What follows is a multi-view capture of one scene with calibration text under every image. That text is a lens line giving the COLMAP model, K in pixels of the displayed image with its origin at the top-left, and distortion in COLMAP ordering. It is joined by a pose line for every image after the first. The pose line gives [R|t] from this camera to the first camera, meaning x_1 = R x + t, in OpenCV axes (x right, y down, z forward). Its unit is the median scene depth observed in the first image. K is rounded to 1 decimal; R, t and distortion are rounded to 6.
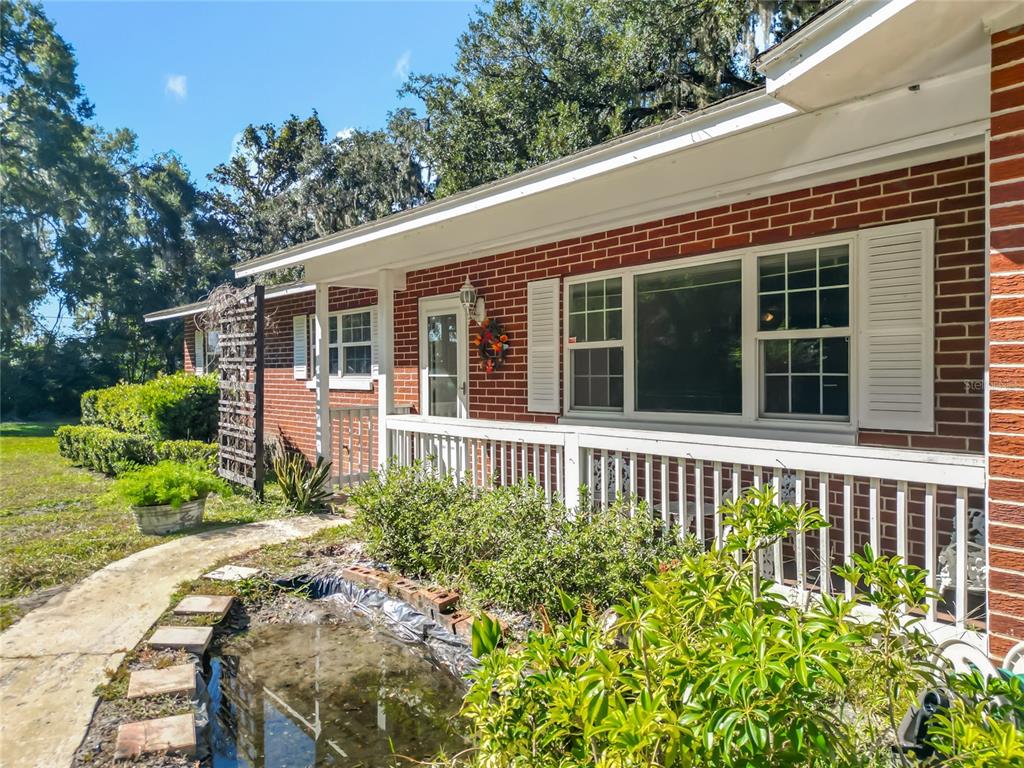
lens RADIAL K [[727.9, 0, 503.9], [0, 727.9, 381.1], [0, 0, 1]] dist [0.064730, -0.063397]
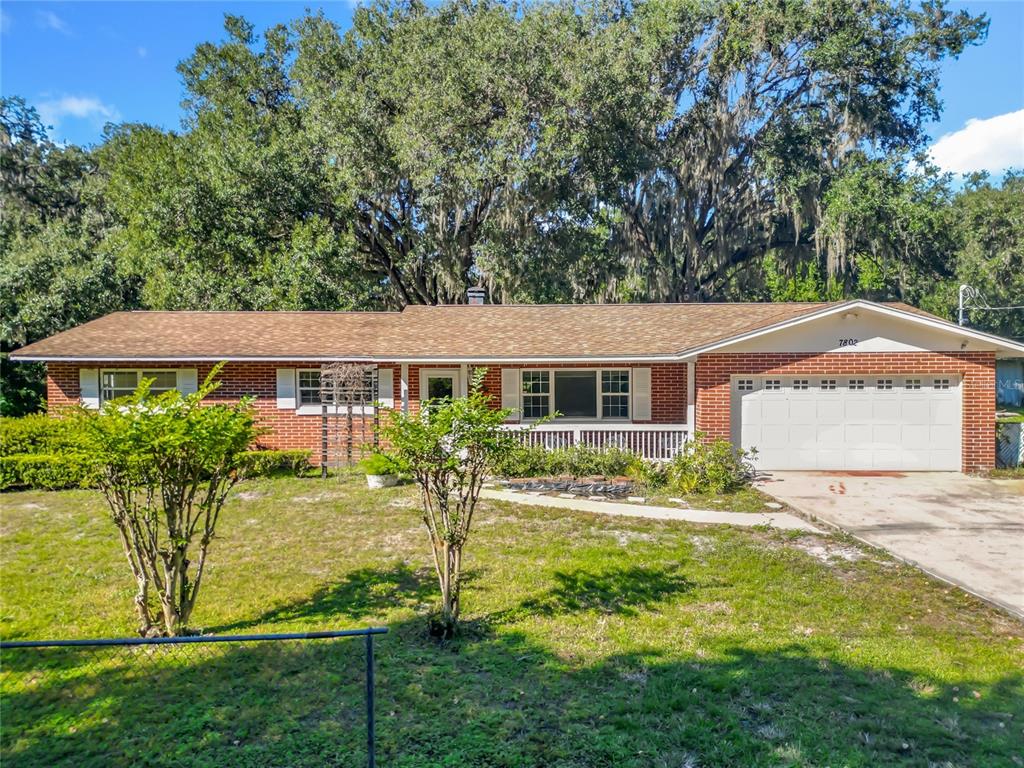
lens RADIAL K [[727.9, 0, 503.9], [0, 727.9, 381.1], [0, 0, 1]] dist [0.064730, -0.063397]
pose [[0.660215, -0.012086, 0.750979, -2.029805], [0.007041, 0.999926, 0.009902, -0.130085], [-0.751043, -0.001249, 0.660252, -0.711764]]
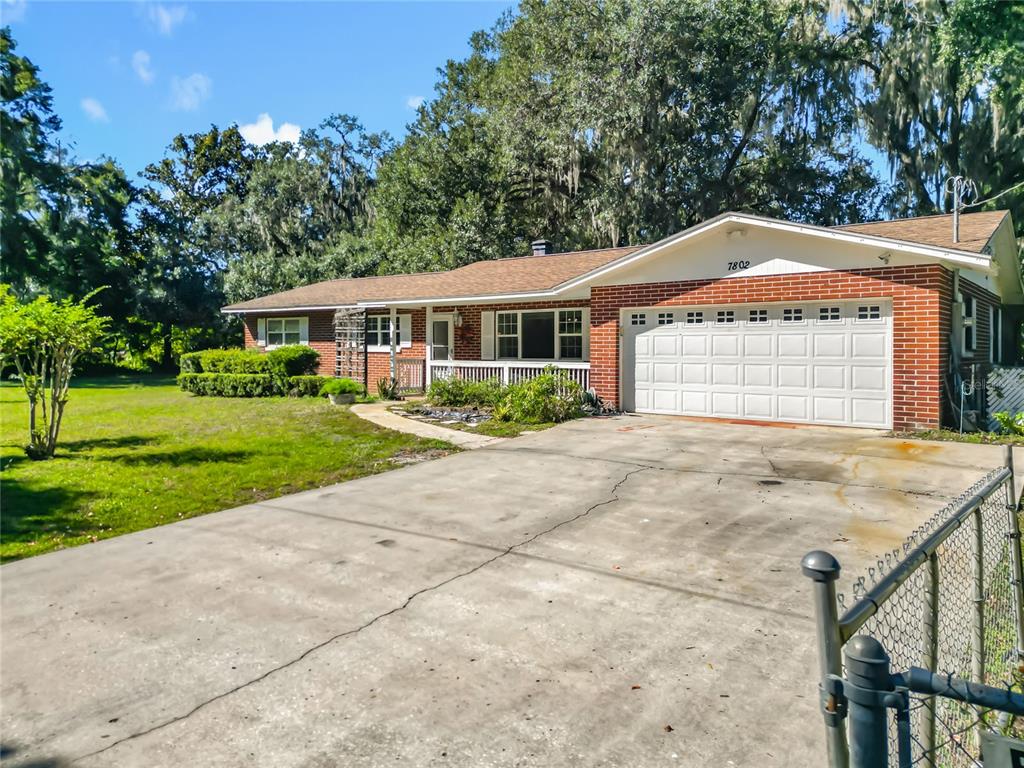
lens RADIAL K [[720.3, 0, 500.5], [0, 720.3, 355.5], [0, 0, 1]] dist [0.068524, -0.001203]
pose [[0.980912, 0.004380, 0.194401, -0.465970], [-0.005027, 0.999983, 0.002836, 0.023164], [-0.194385, -0.003759, 0.980918, -1.822272]]
